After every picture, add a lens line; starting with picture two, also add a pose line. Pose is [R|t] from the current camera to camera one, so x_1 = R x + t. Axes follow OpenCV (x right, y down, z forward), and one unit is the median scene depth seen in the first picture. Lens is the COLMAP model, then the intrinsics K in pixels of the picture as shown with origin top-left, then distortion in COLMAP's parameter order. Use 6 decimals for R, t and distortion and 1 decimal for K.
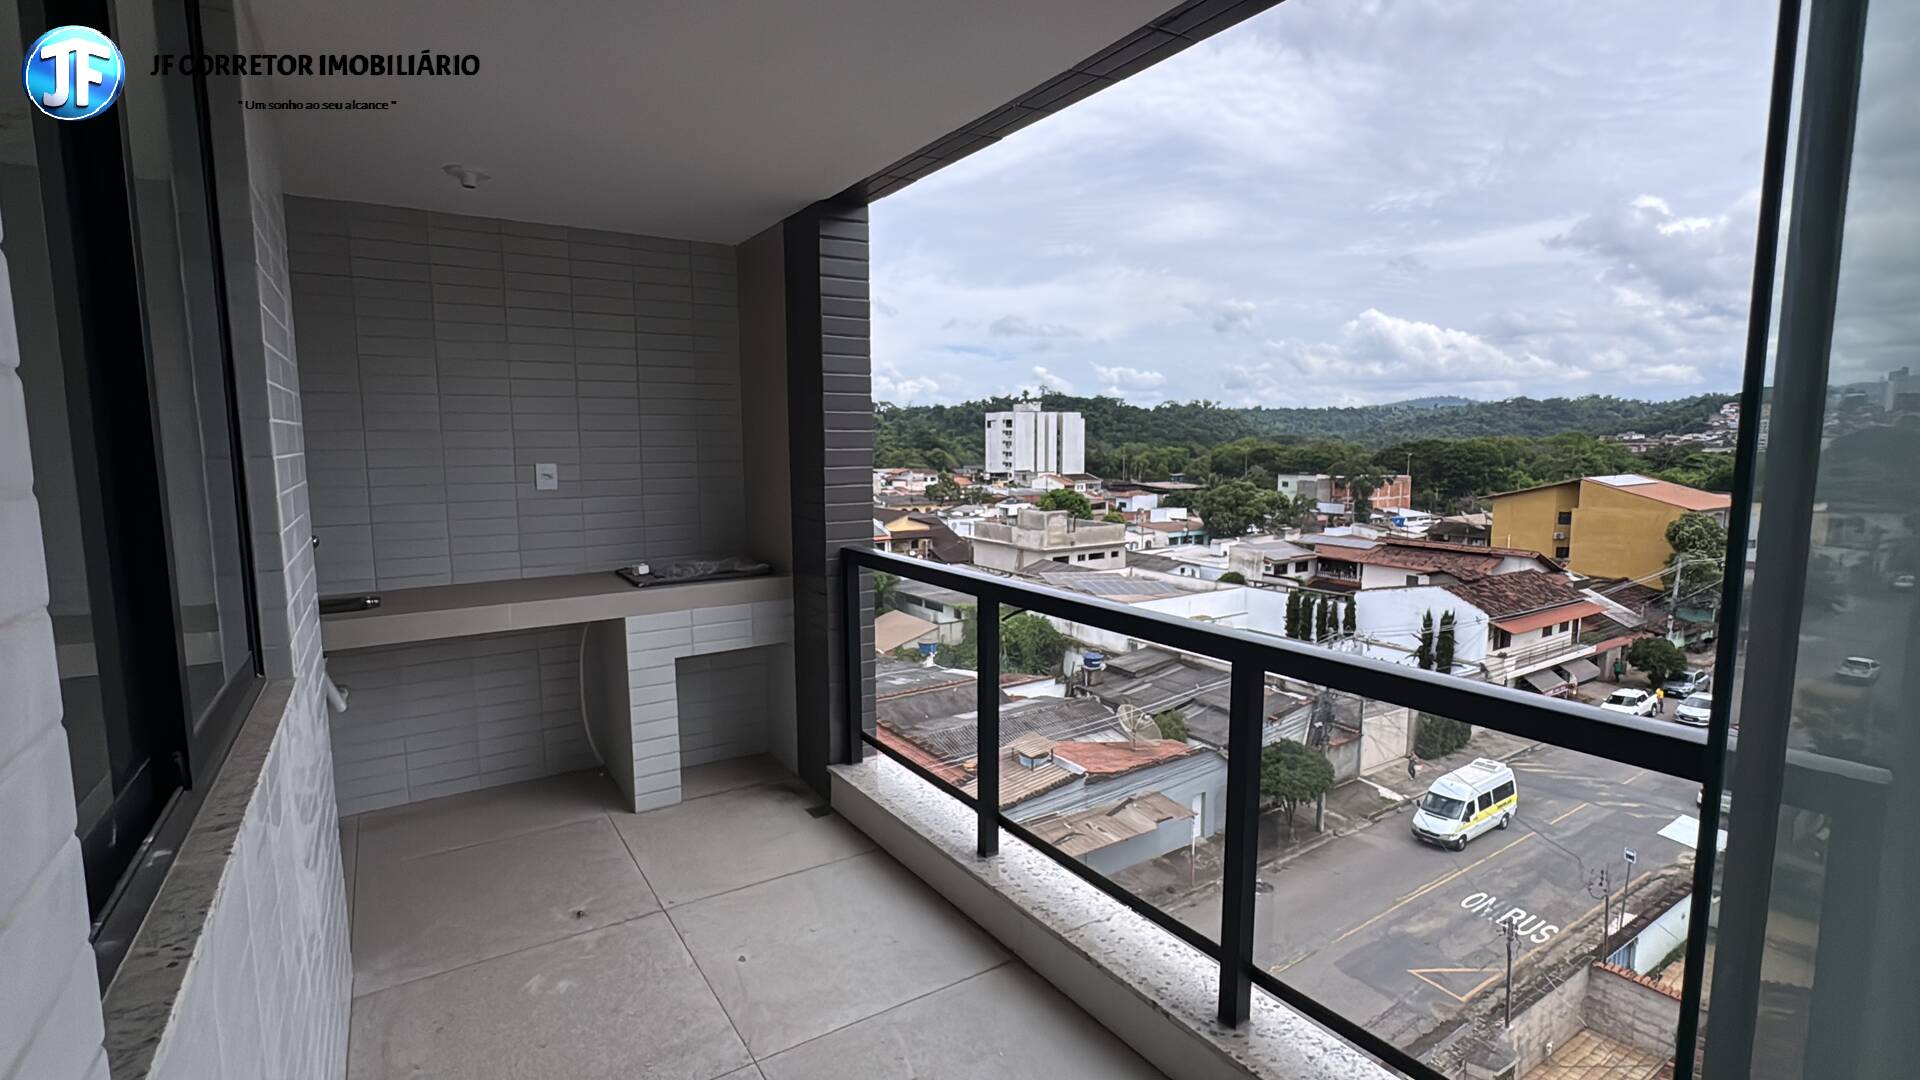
lens RADIAL K [[883.5, 0, 953.8], [0, 883.5, 542.9], [0, 0, 1]] dist [-0.003921, -0.000354]
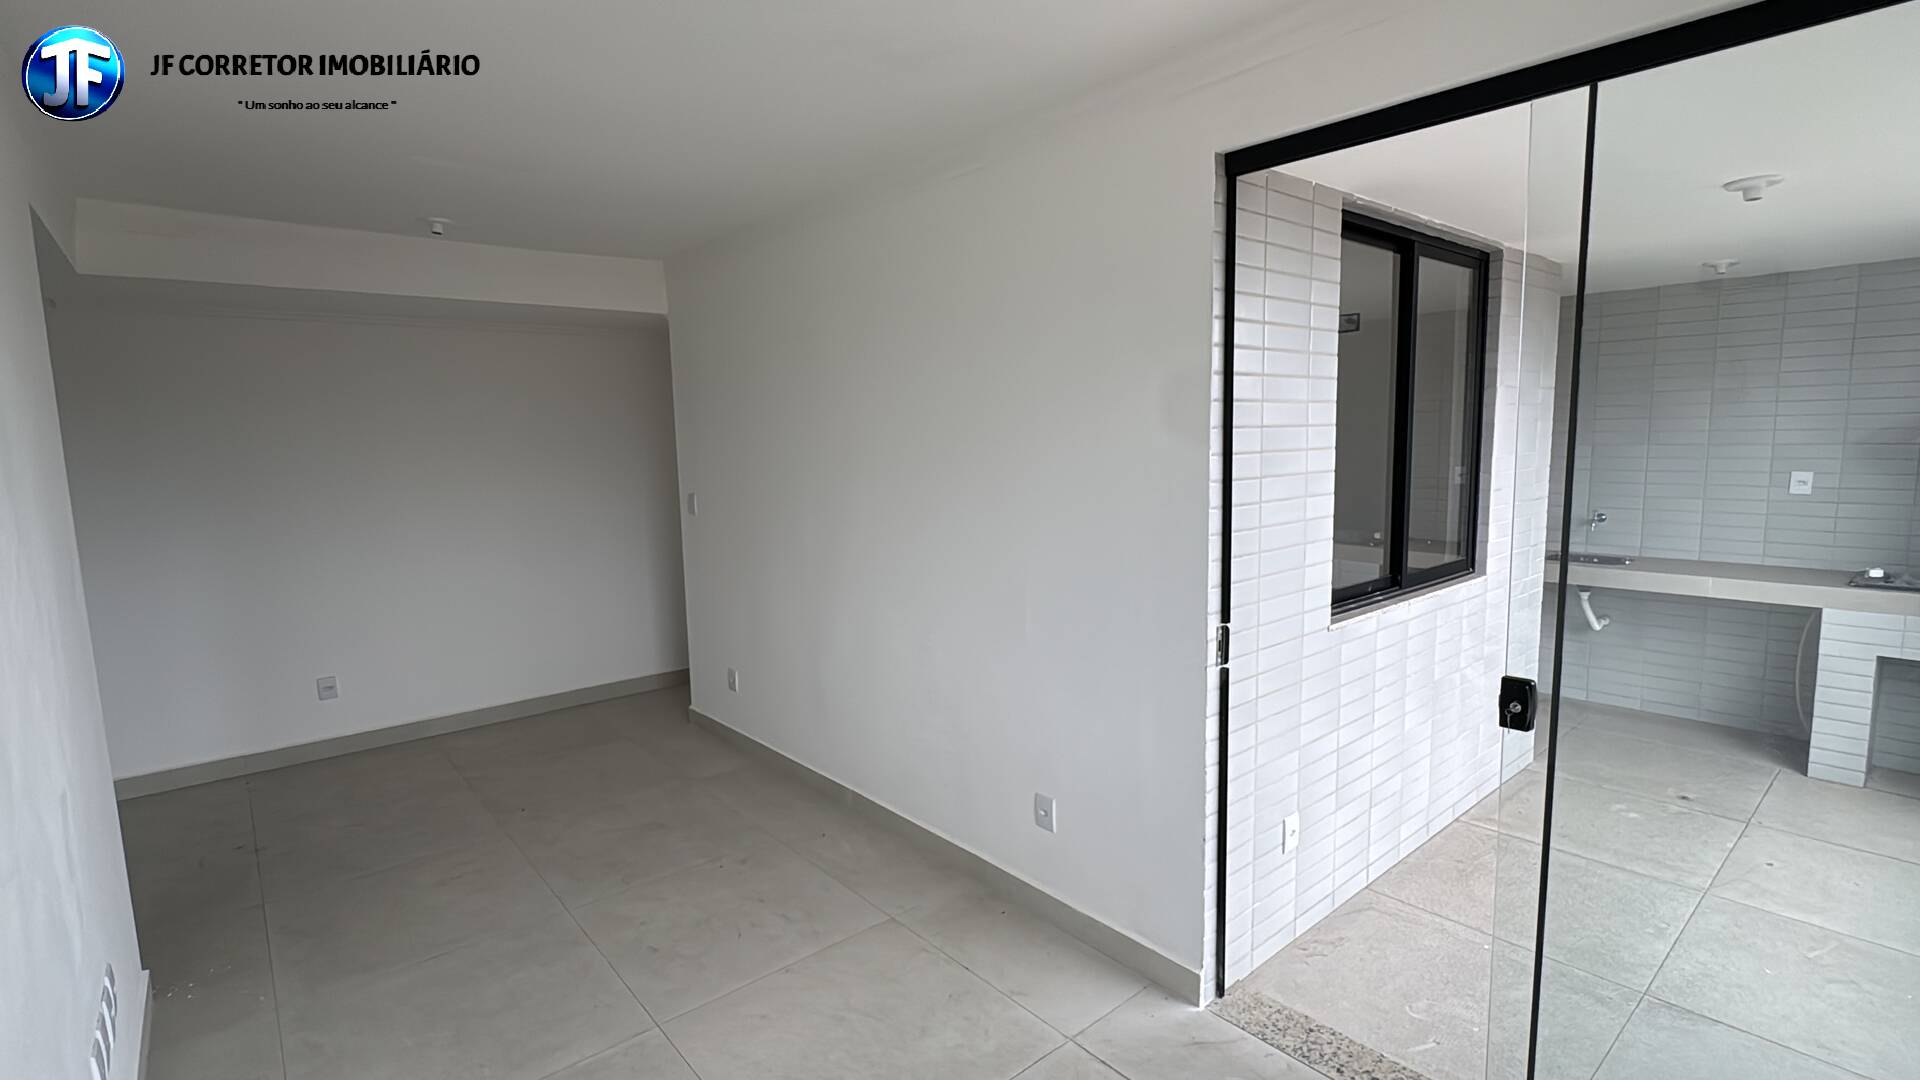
lens RADIAL K [[883.5, 0, 953.8], [0, 883.5, 542.9], [0, 0, 1]] dist [-0.003921, -0.000354]
pose [[0.136279, 0.128028, -0.982363, 0.585752], [-0.095435, 0.988699, 0.115615, -0.024926], [0.986063, 0.077996, 0.146957, -0.303384]]
